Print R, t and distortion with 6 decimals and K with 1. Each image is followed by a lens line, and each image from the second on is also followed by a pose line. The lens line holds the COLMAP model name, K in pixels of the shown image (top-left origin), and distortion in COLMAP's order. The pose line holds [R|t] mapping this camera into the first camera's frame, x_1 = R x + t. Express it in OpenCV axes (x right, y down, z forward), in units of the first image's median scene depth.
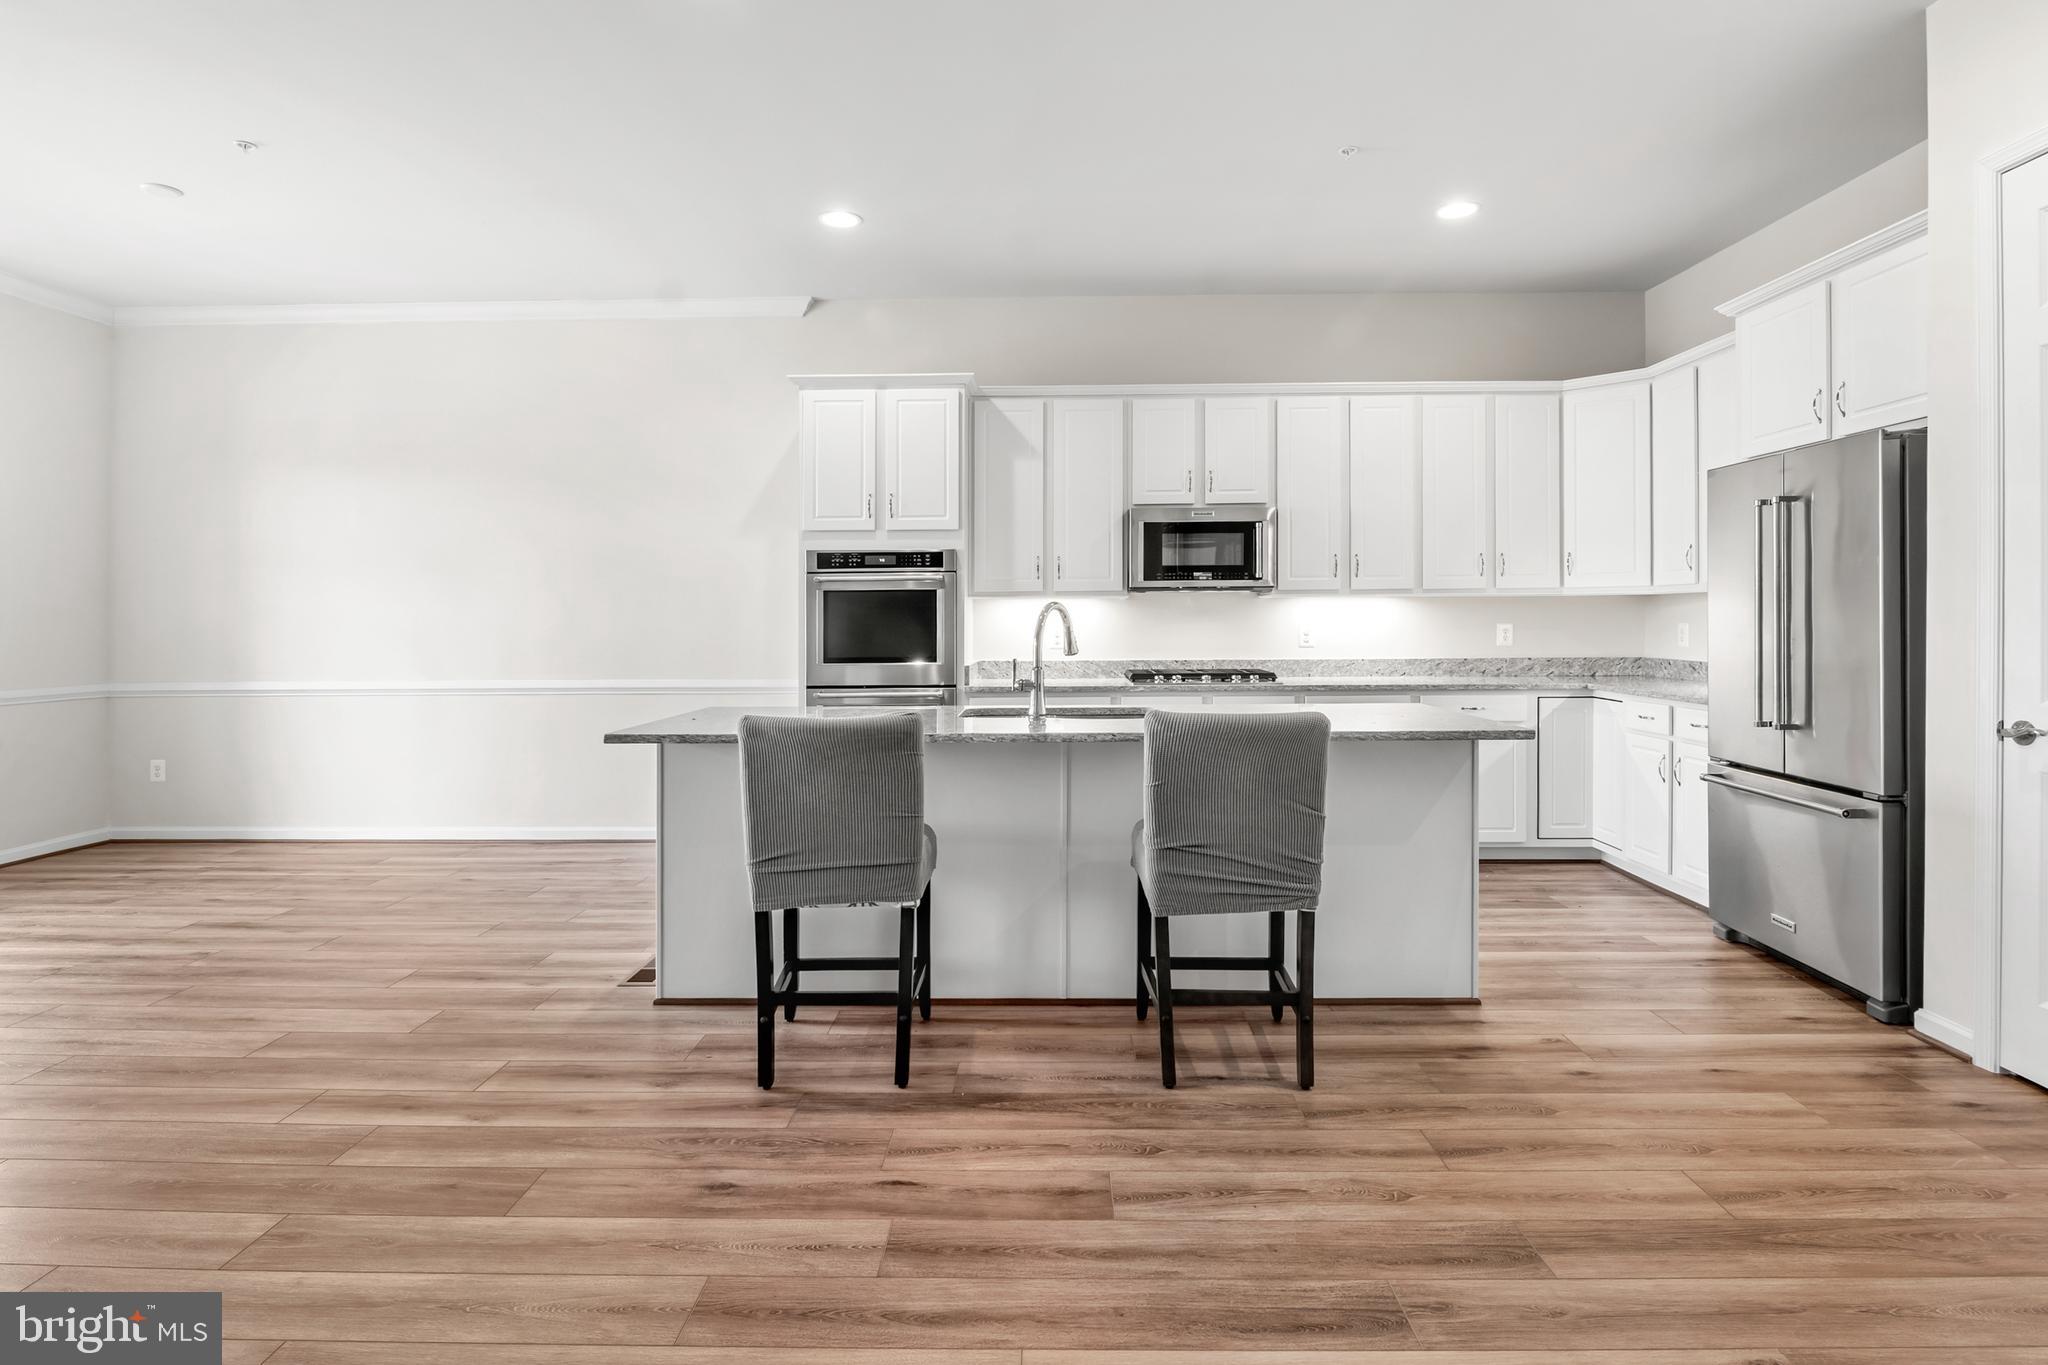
lens RADIAL K [[1025.7, 0, 1042.0], [0, 1025.7, 612.2], [0, 0, 1]] dist [-0.005467, 0.000393]
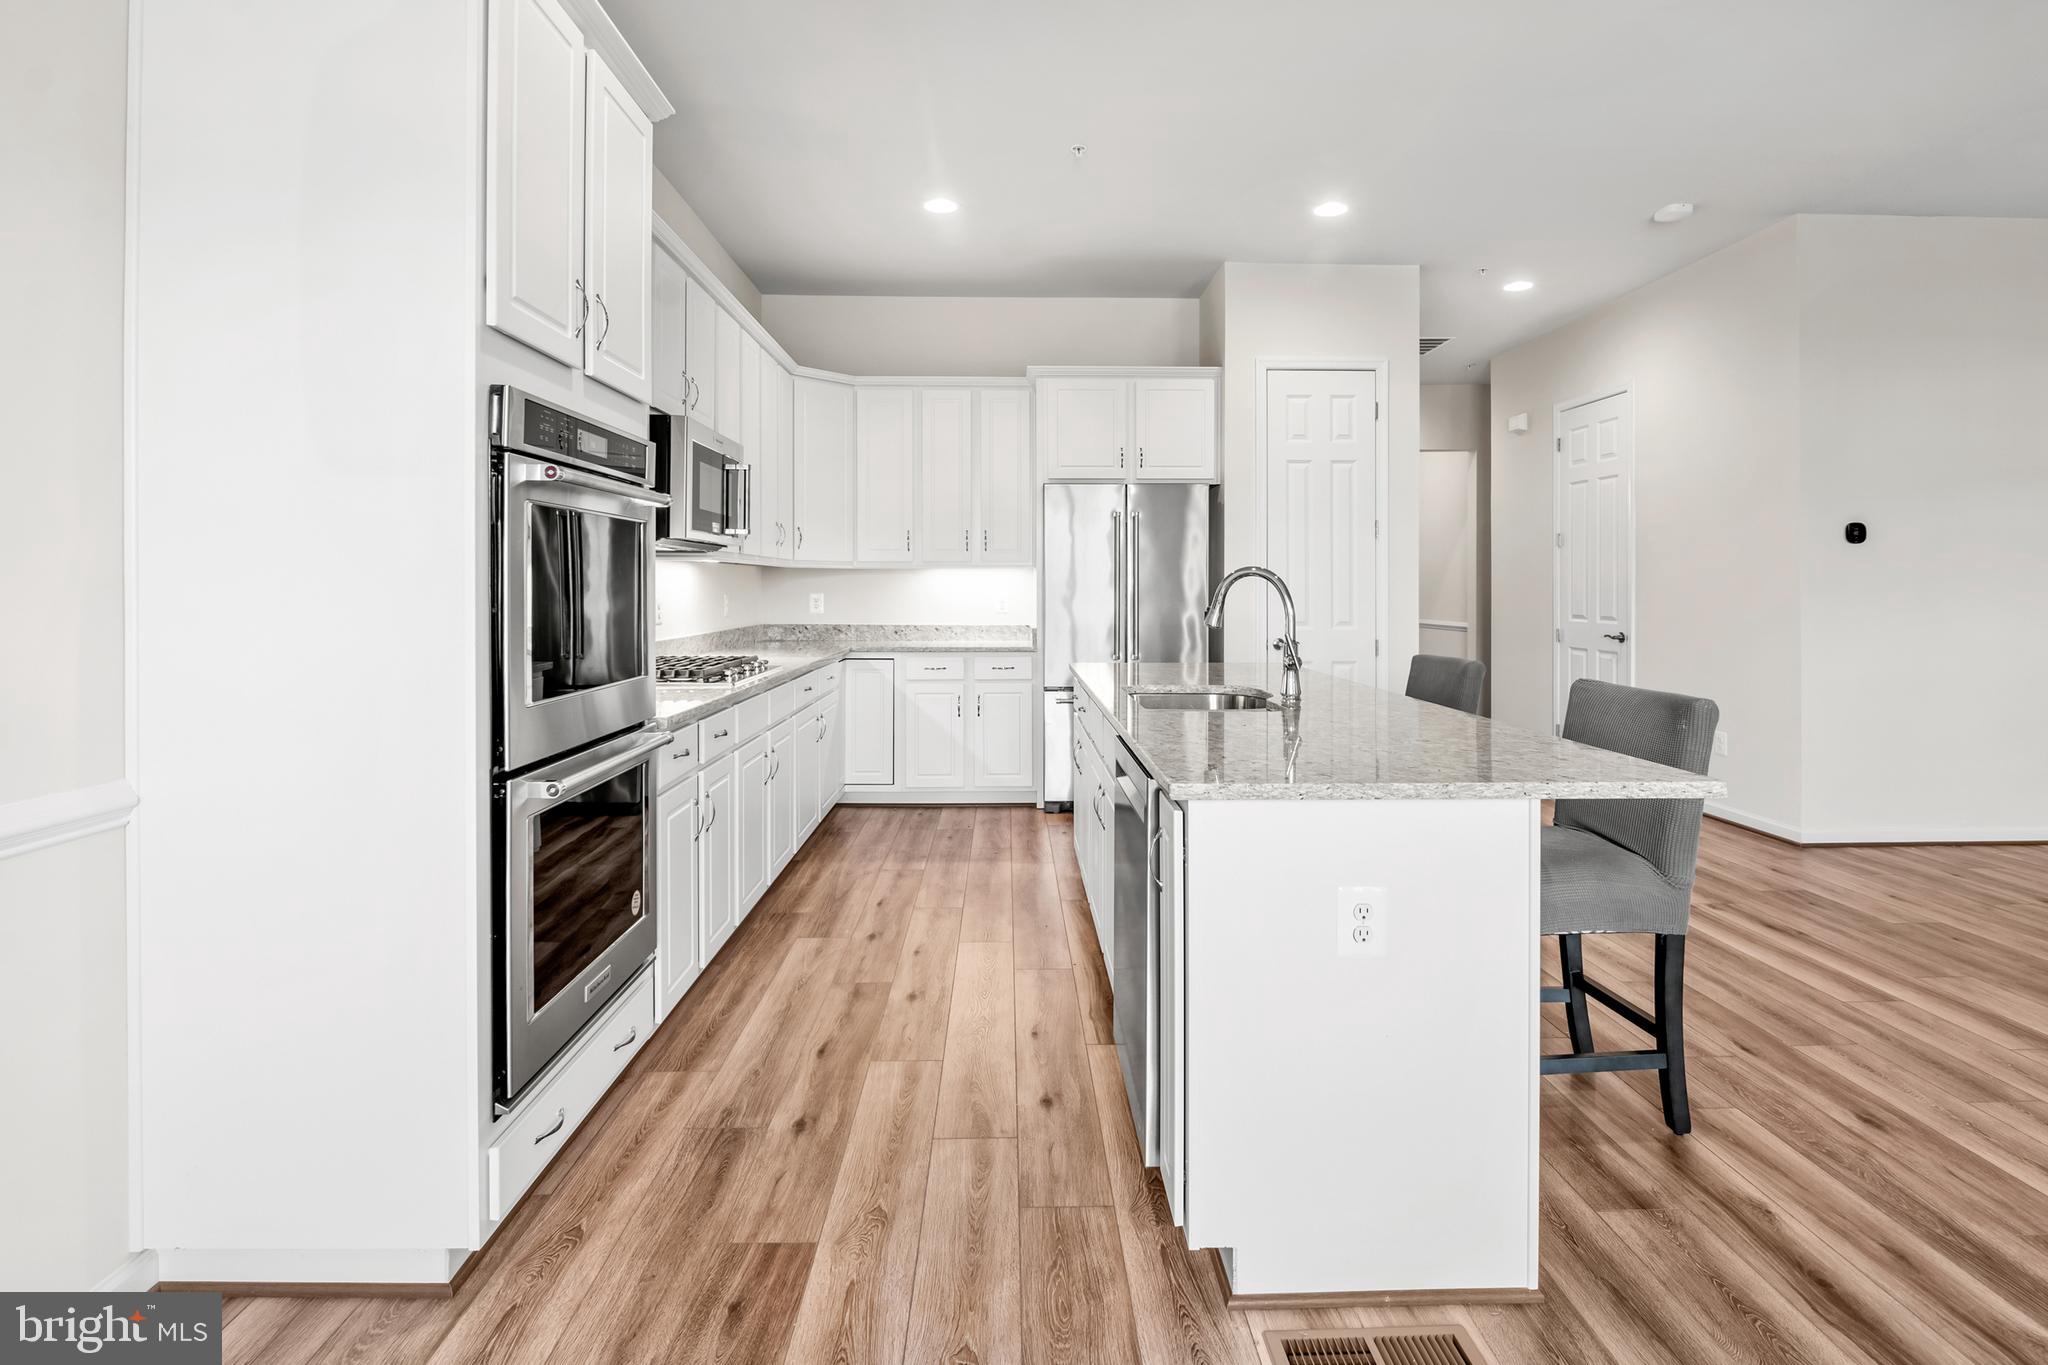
lens RADIAL K [[1025.7, 0, 1026.3], [0, 1025.7, 587.4], [0, 0, 1]] dist [-0.005467, 0.000393]
pose [[-0.036351, 0.005207, 0.999326, -0.593733], [-0.008759, 0.999946, -0.005529, 0.009193], [-0.999301, -0.008954, -0.036304, 0.849088]]
